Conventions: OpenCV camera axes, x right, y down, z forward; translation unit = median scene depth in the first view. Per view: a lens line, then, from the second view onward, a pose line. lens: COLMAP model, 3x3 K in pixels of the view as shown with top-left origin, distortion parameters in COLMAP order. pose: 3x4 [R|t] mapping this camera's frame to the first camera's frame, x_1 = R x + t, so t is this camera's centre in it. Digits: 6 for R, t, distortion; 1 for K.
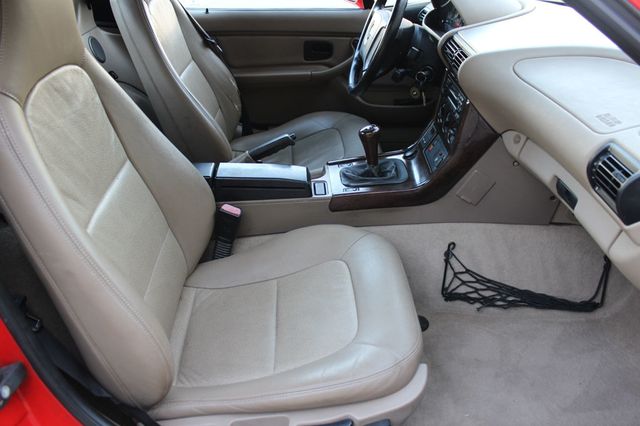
lens RADIAL K [[536.3, 0, 320.5], [0, 536.3, 227.5], [0, 0, 1]] dist [-0.149603, 0.109732]
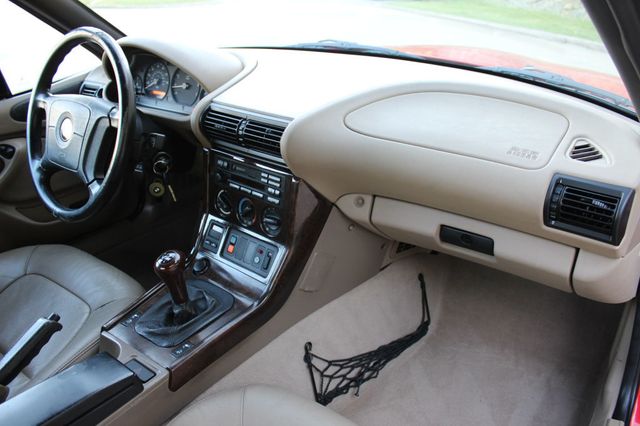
lens RADIAL K [[536.3, 0, 320.5], [0, 536.3, 227.5], [0, 0, 1]] dist [-0.149603, 0.109732]
pose [[0.625033, -0.354427, 0.695496, -0.246333], [0.412688, 0.906317, 0.090985, -0.198092], [-0.662588, 0.230154, 0.712746, 0.355751]]
